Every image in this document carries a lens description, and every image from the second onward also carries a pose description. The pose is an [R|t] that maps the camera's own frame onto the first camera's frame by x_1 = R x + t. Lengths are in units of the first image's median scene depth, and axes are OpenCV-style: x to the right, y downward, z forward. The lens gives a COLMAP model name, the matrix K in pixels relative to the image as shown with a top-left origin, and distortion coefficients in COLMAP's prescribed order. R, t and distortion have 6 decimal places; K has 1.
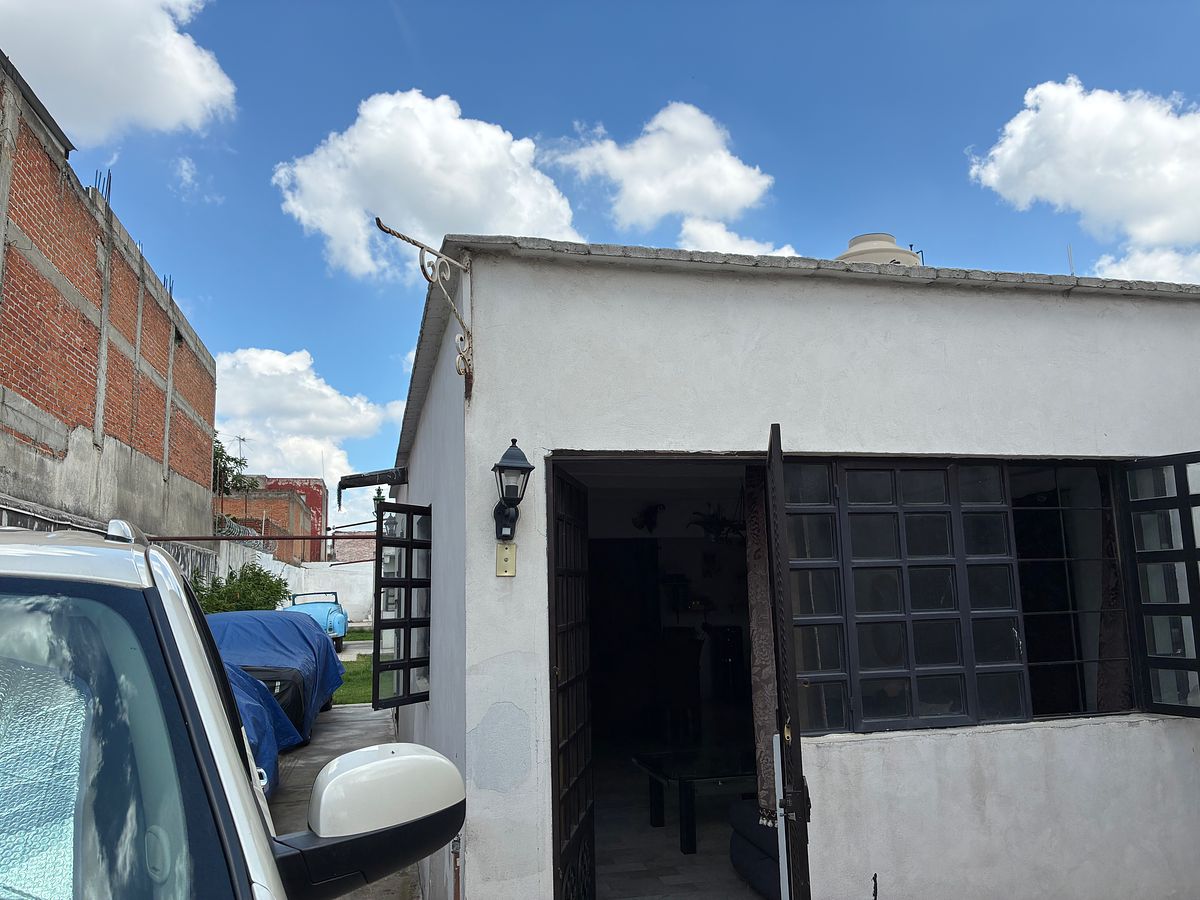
lens RADIAL K [[921.1, 0, 596.0], [0, 921.1, 445.4], [0, 0, 1]] dist [0.050401, -0.066883]
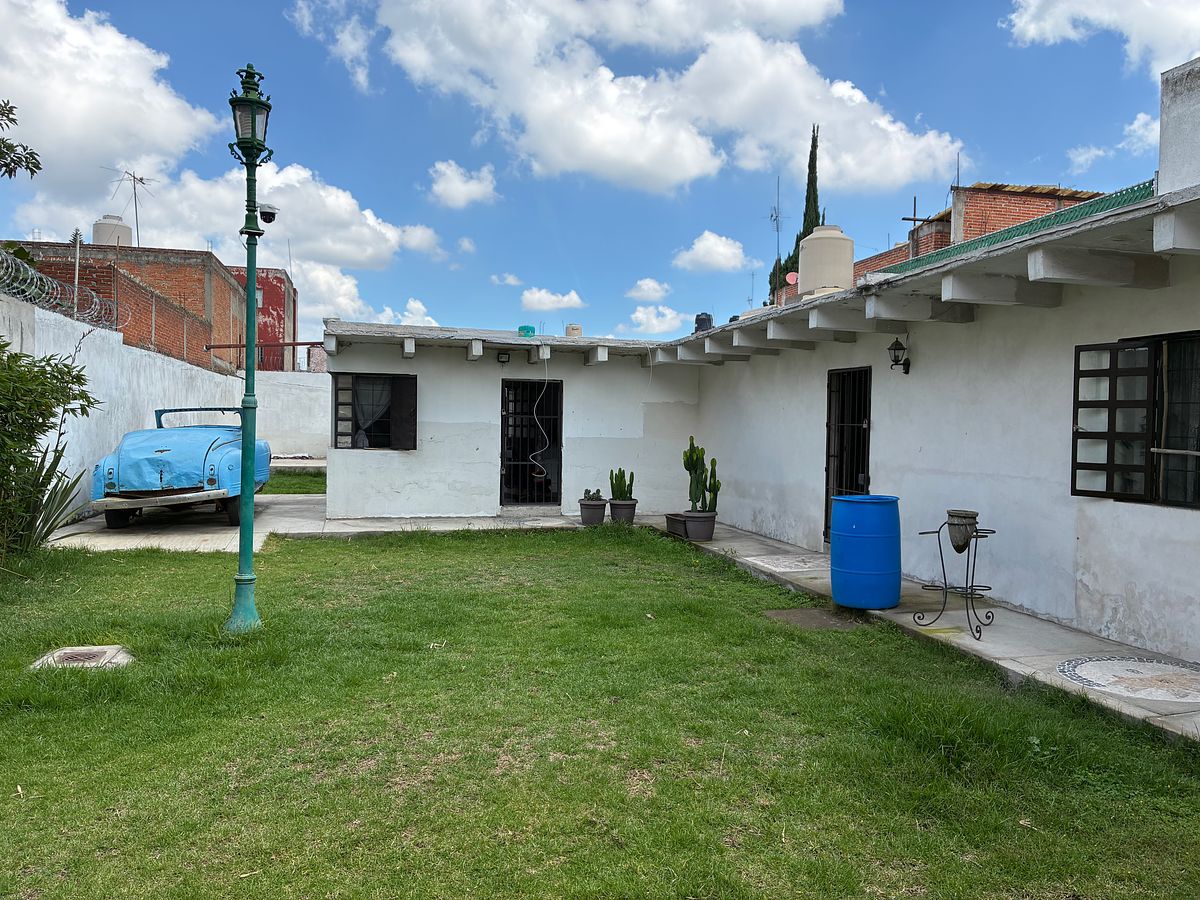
lens RADIAL K [[921.1, 0, 596.0], [0, 921.1, 445.4], [0, 0, 1]] dist [0.050401, -0.066883]
pose [[0.999342, 0.035786, 0.005979, -0.054401], [-0.036281, 0.984352, 0.172439, 0.053977], [0.000285, -0.172543, 0.985002, 0.316981]]
